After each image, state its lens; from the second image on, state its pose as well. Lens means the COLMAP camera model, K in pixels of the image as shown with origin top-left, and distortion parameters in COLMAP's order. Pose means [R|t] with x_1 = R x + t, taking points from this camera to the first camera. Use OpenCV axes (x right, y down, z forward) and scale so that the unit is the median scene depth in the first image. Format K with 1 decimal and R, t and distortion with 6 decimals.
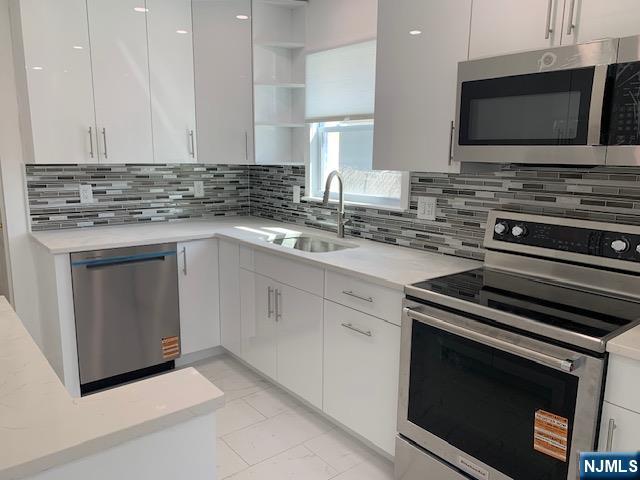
lens RADIAL K [[500.1, 0, 325.3], [0, 500.1, 244.7], [0, 0, 1]] dist [0.066712, -0.051996]
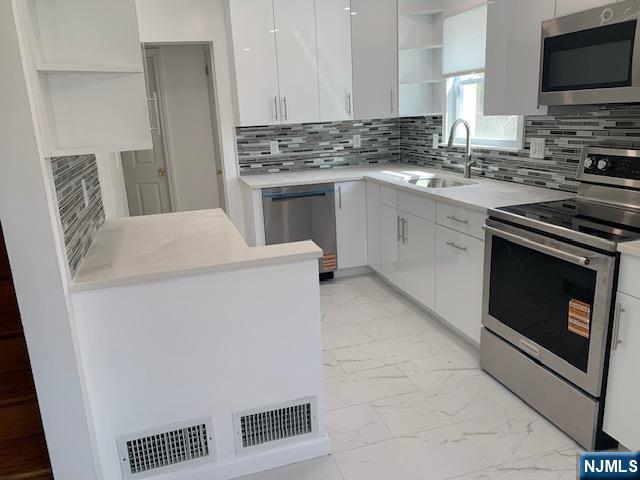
lens RADIAL K [[500.1, 0, 315.2], [0, 500.1, 237.7], [0, 0, 1]] dist [0.066712, -0.051996]
pose [[0.923081, 0.036810, -0.382839, 0.185063], [-0.008349, 0.997093, 0.075740, 0.046258], [0.384514, -0.066718, 0.920705, -0.258173]]
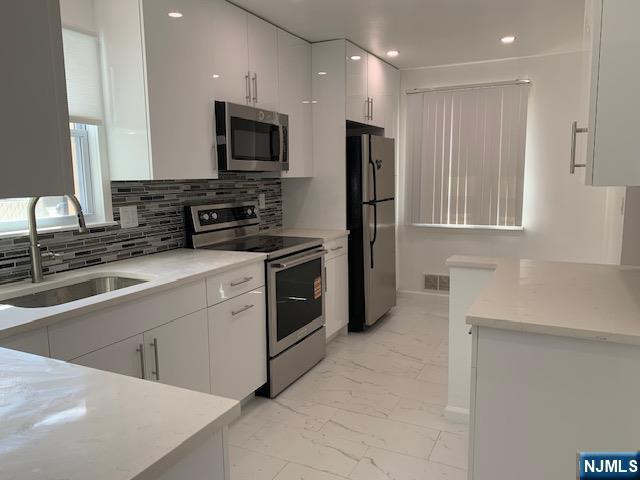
lens RADIAL K [[500.1, 0, 318.8], [0, 500.1, 244.0], [0, 0, 1]] dist [0.066712, -0.051996]
pose [[-0.425001, -0.133162, 0.895345, -0.910393], [0.170075, 0.959758, 0.223473, -0.186369], [-0.889072, 0.247252, -0.385251, 1.074337]]
